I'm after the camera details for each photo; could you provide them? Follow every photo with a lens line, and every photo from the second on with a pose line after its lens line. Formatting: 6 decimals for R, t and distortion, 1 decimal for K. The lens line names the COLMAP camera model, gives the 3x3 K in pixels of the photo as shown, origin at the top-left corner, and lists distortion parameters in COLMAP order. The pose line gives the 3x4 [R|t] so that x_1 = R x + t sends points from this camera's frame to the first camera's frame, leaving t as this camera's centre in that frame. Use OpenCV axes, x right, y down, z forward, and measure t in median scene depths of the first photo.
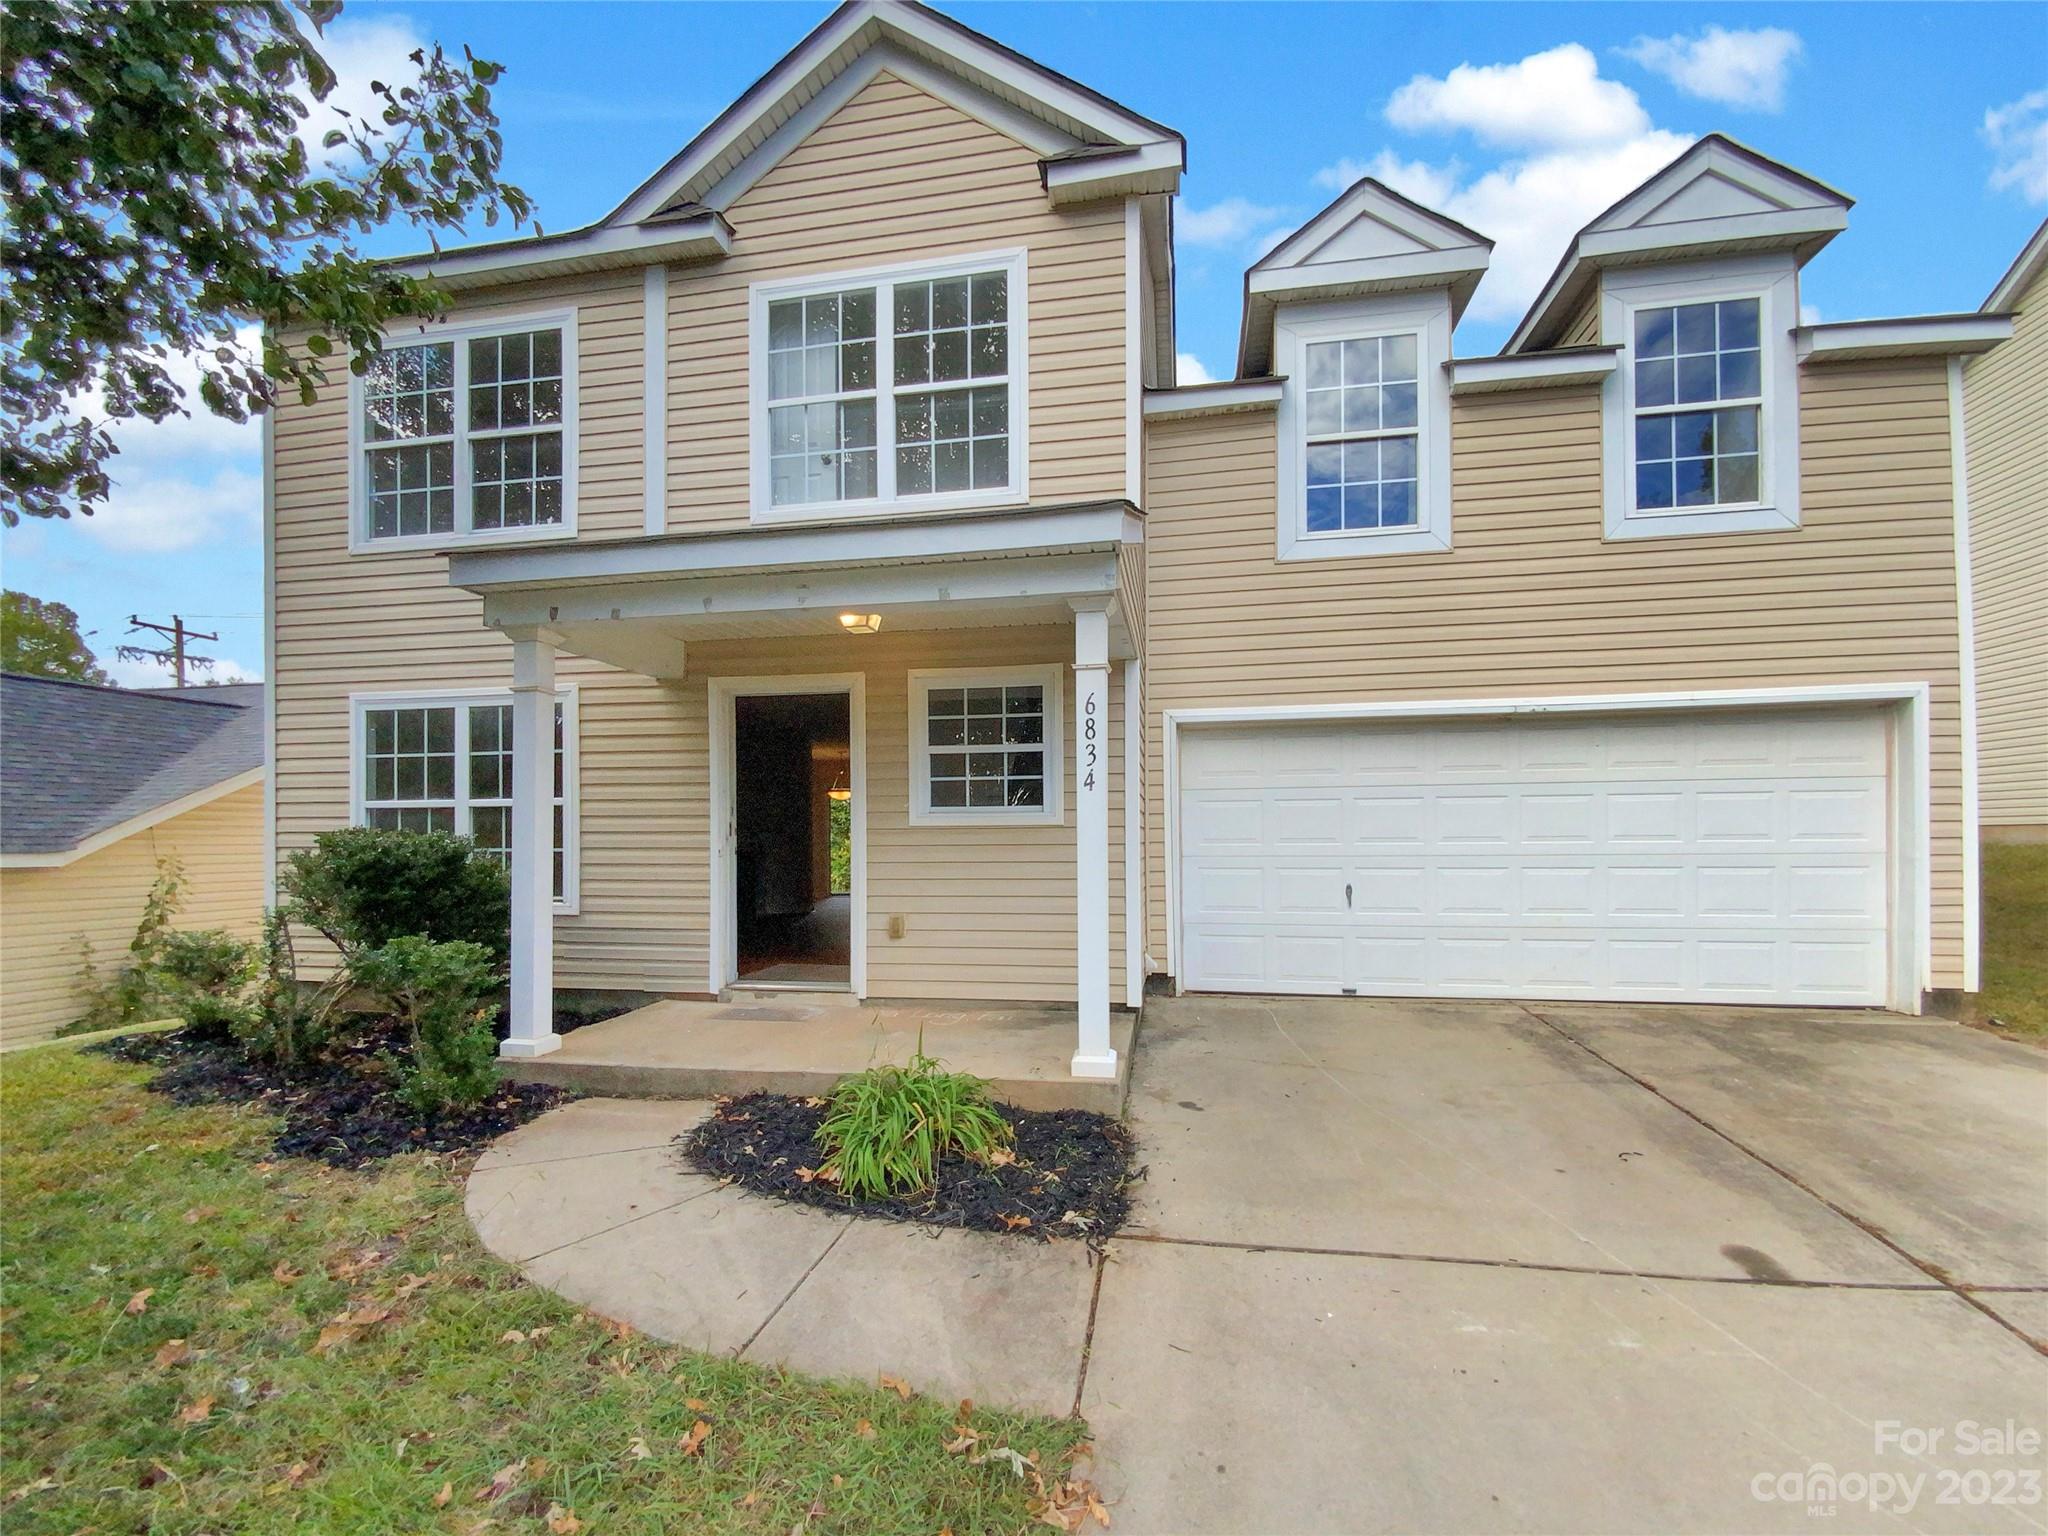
lens RADIAL K [[834.6, 0, 1082.0], [0, 834.6, 828.3], [0, 0, 1]] dist [0.004471, -0.005620]
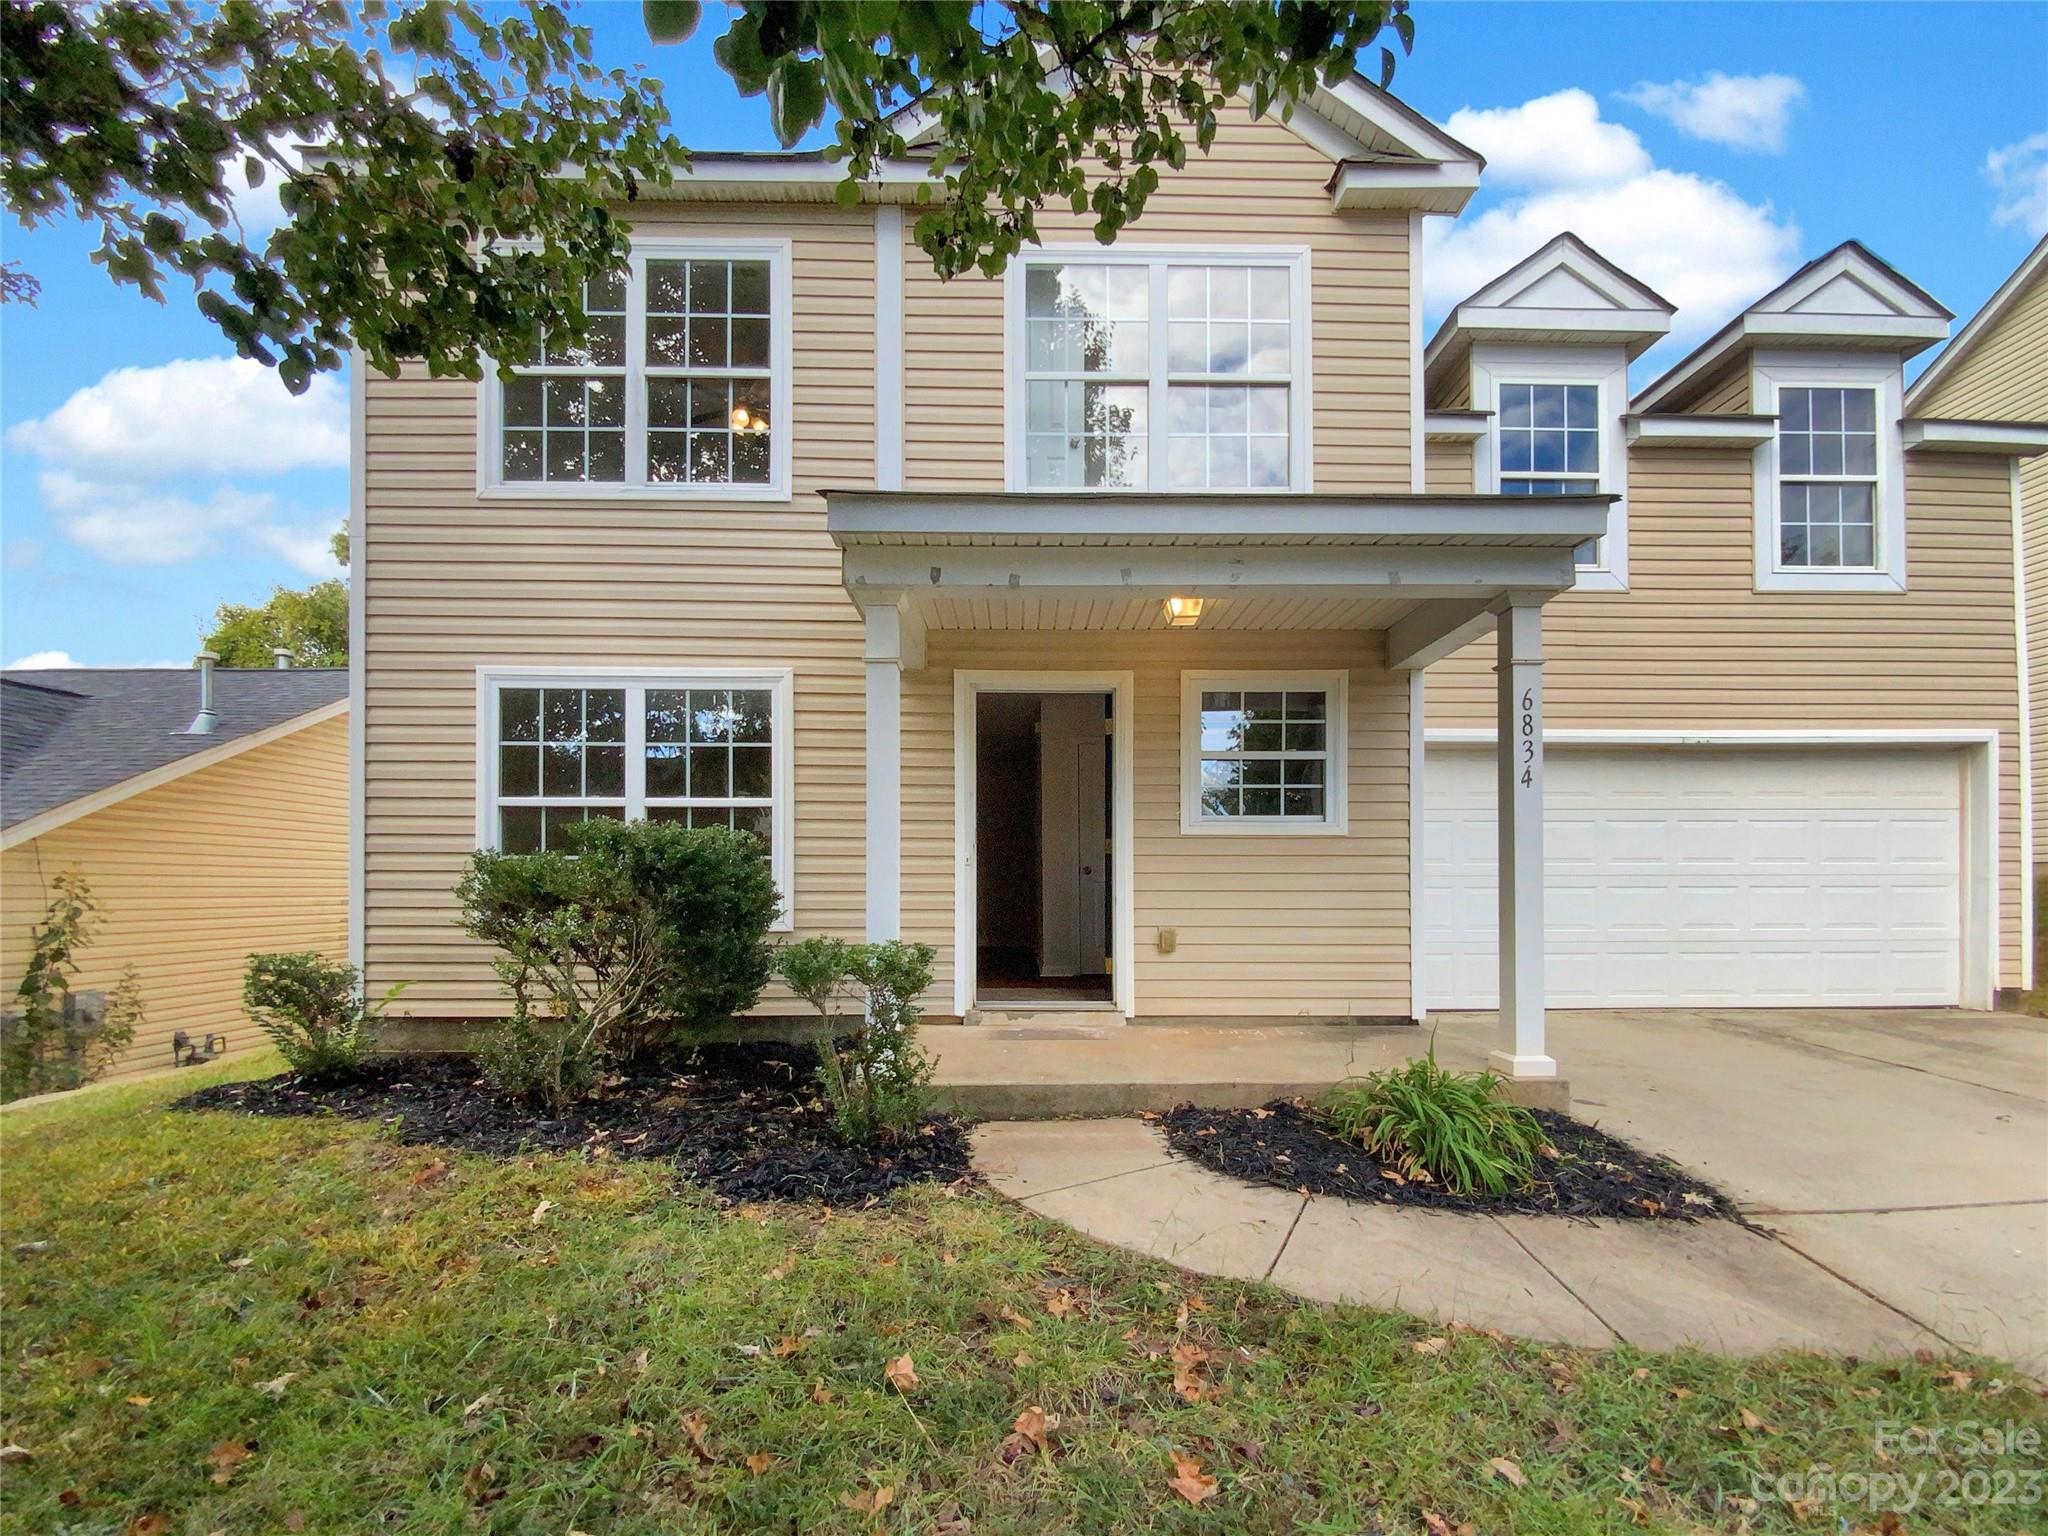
lens RADIAL K [[834.6, 0, 1088.7], [0, 834.6, 876.4], [0, 0, 1]] dist [0.004471, -0.005620]
pose [[0.981995, 0.008445, 0.188720, -0.476345], [-0.008370, 0.999964, -0.001194, 0.045532], [-0.188723, -0.000408, 0.982030, 0.081785]]
